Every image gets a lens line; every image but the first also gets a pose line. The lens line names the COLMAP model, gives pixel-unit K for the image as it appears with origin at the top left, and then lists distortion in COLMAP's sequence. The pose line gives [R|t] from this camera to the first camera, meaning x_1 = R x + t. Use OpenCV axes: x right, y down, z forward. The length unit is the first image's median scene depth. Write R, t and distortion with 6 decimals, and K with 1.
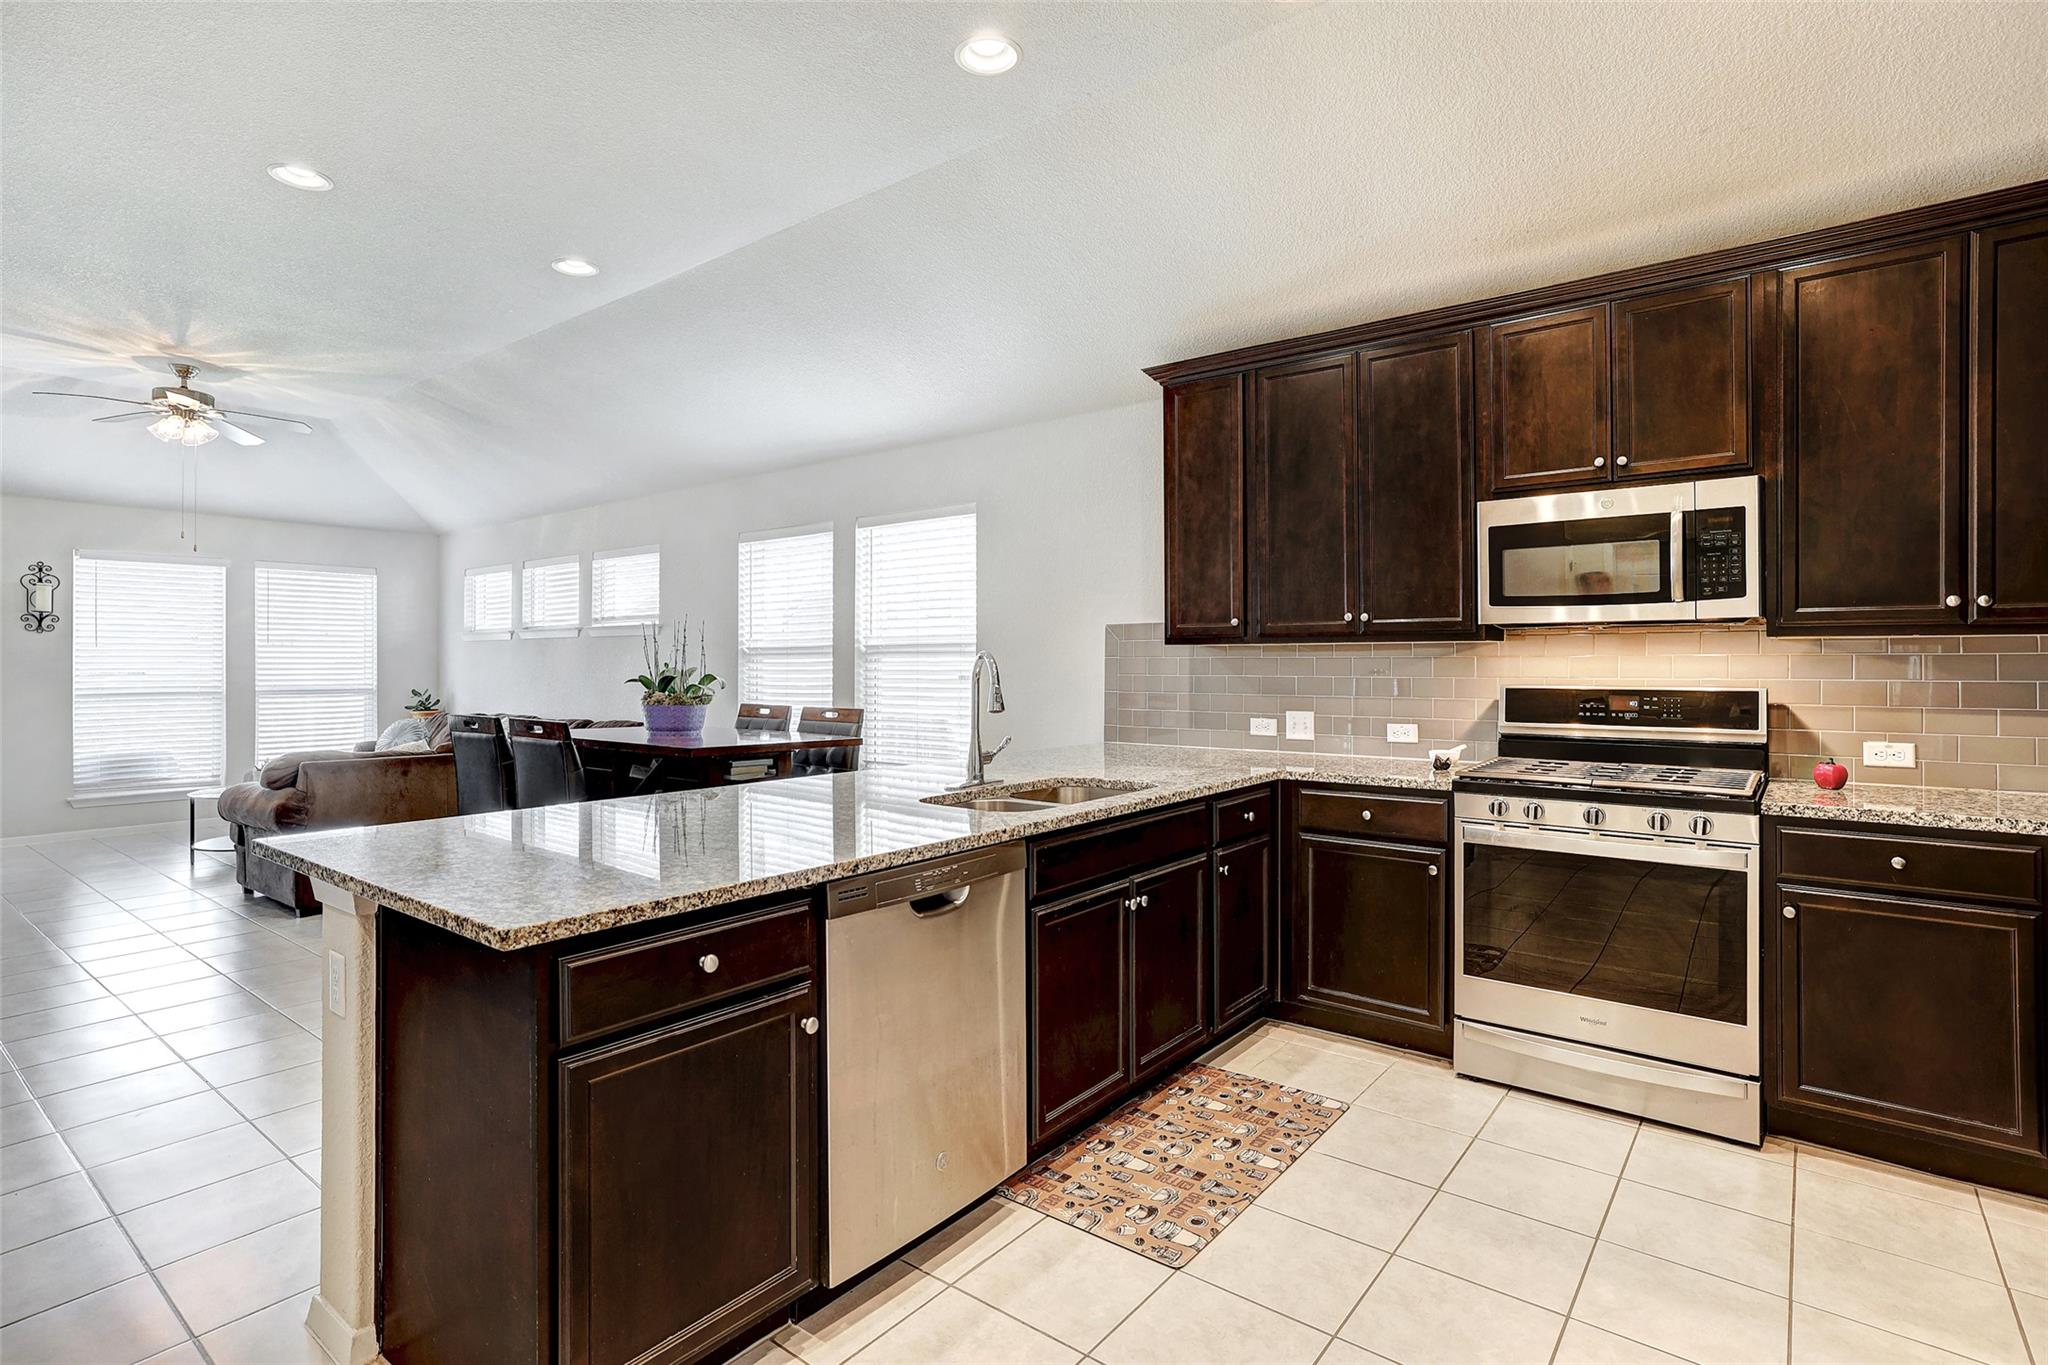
lens RADIAL K [[1048.2, 0, 1001.1], [0, 1048.2, 657.0], [0, 0, 1]] dist [0.004270, 0.010376]
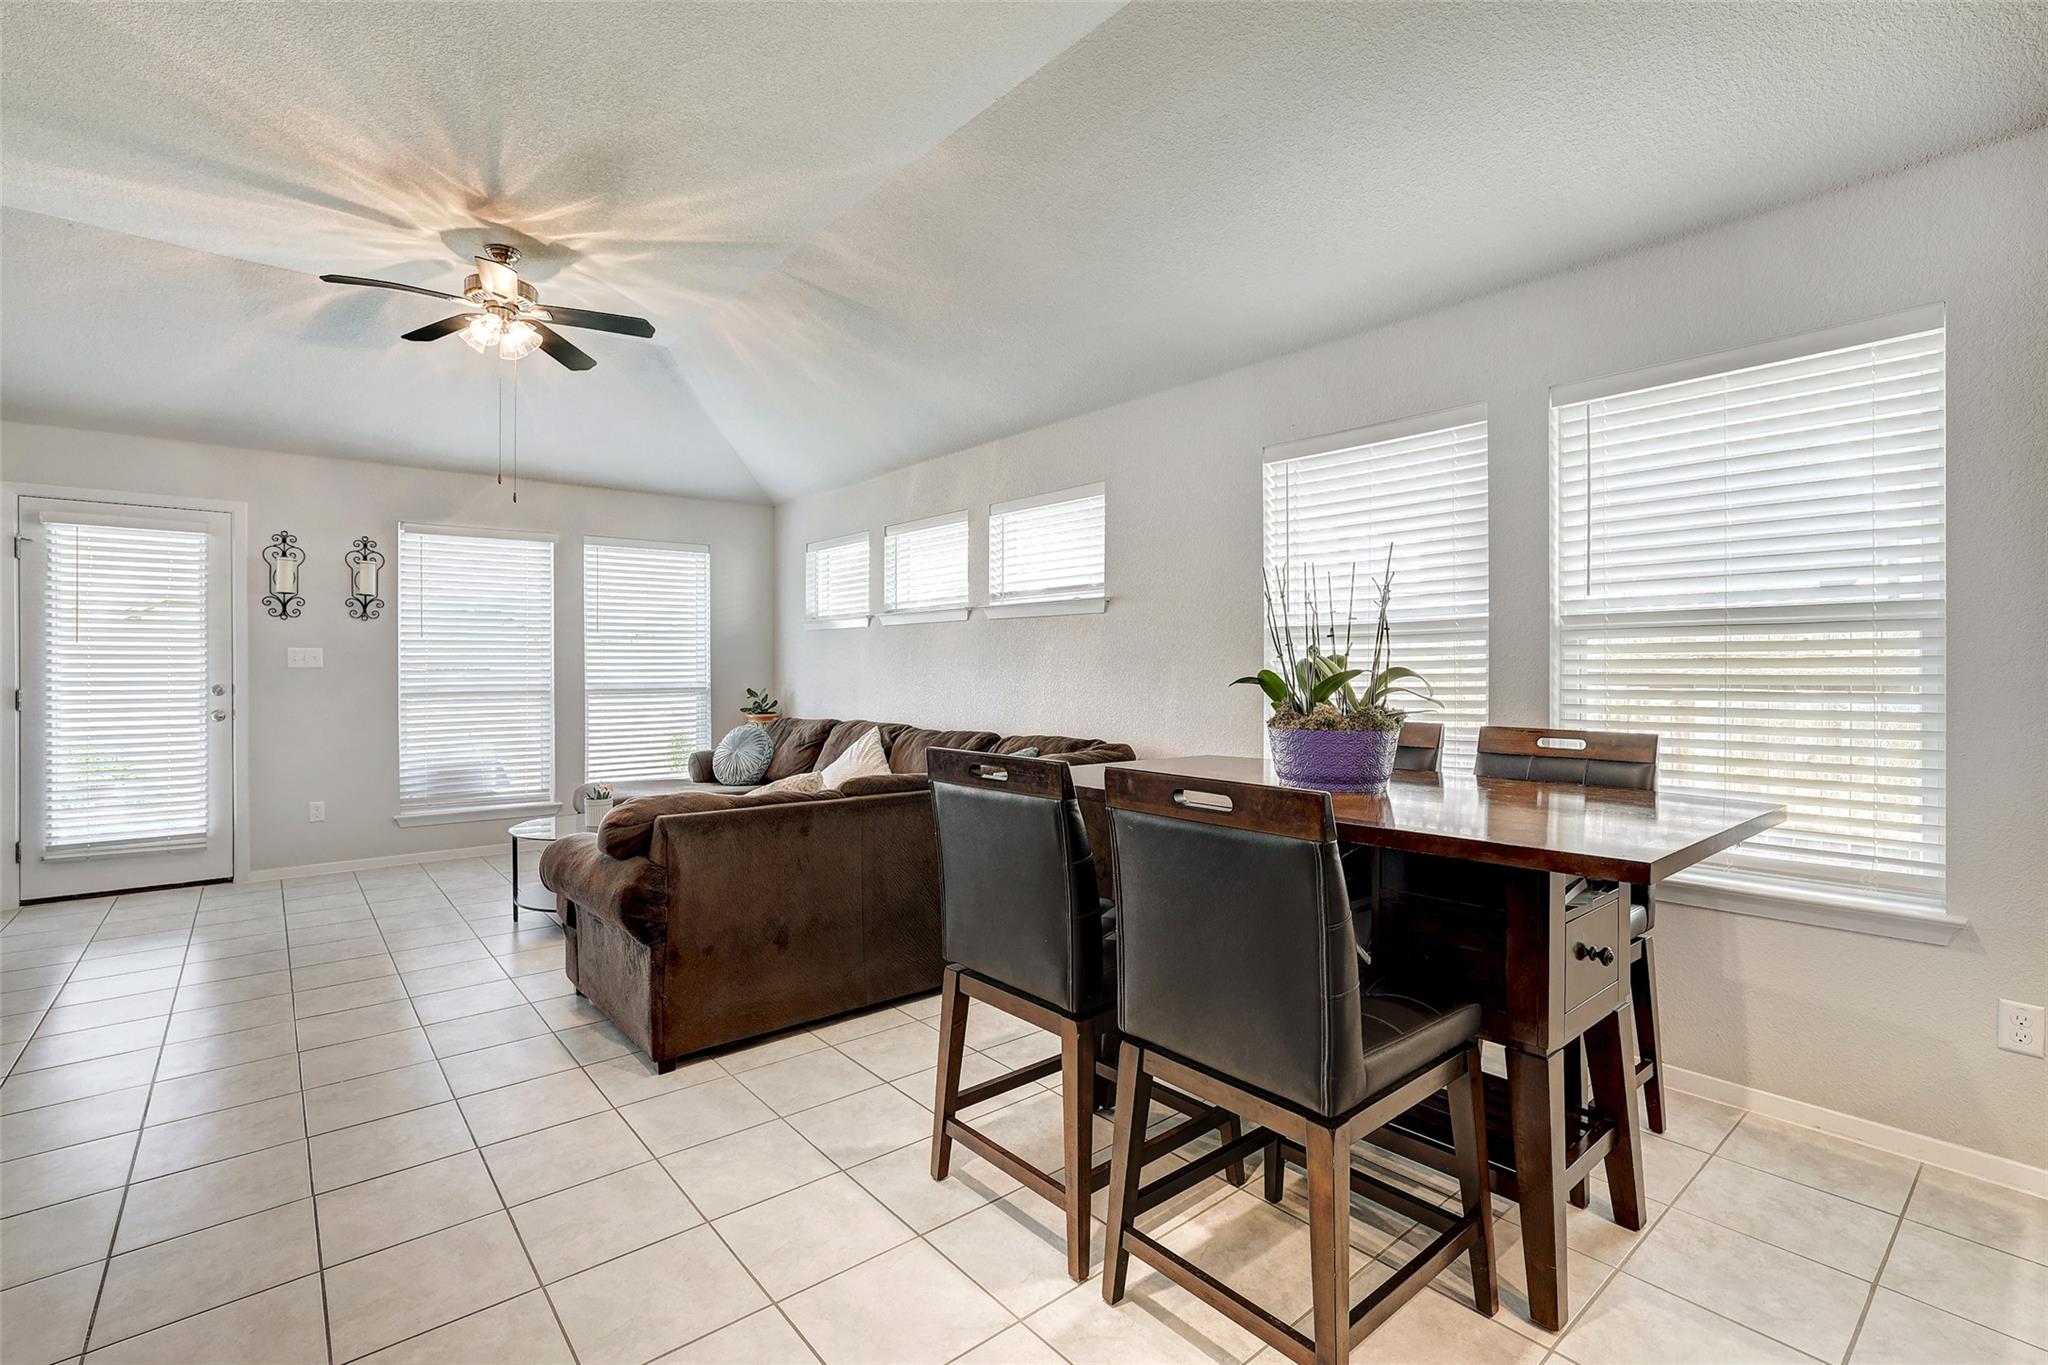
lens RADIAL K [[926.4, 0, 984.6], [0, 926.4, 659.9], [0, 0, 1]] dist [-0.005627, 0.006398]
pose [[0.978856, -0.001174, -0.204548, -0.542400], [0.001860, 0.999993, 0.003160, 0.014707], [0.204543, -0.003473, 0.978851, 0.755598]]
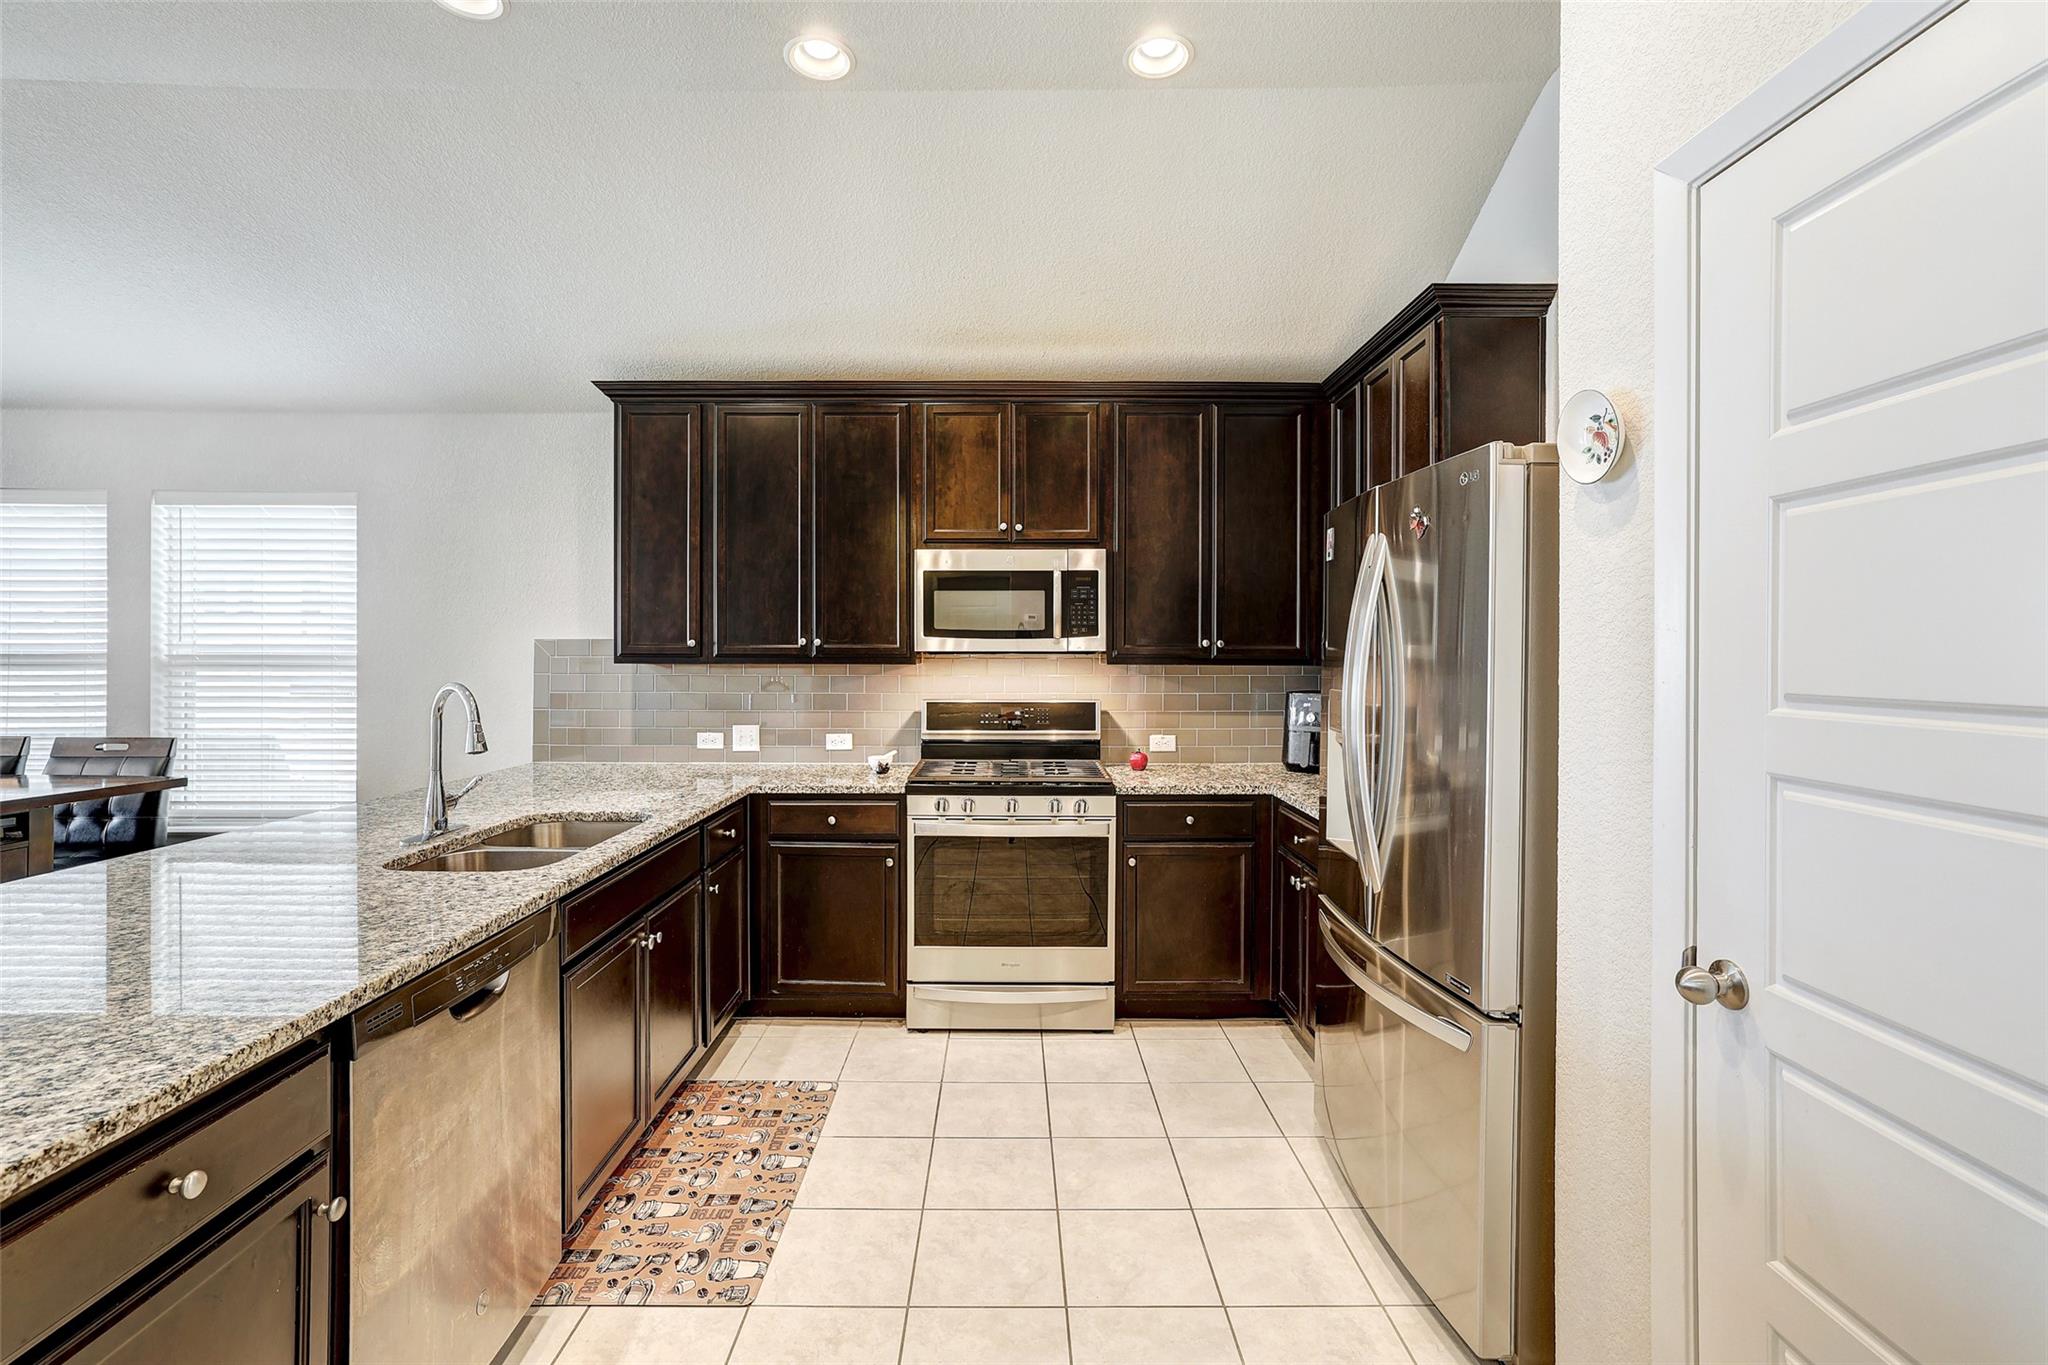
lens RADIAL K [[926.4, 0, 1010.9], [0, 926.4, 666.5], [0, 0, 1]] dist [-0.005627, 0.006398]
pose [[0.778594, -0.003654, 0.627517, -0.119059], [-0.005993, 0.999894, 0.013258, -0.026842], [-0.627499, -0.014083, 0.778490, 0.100568]]
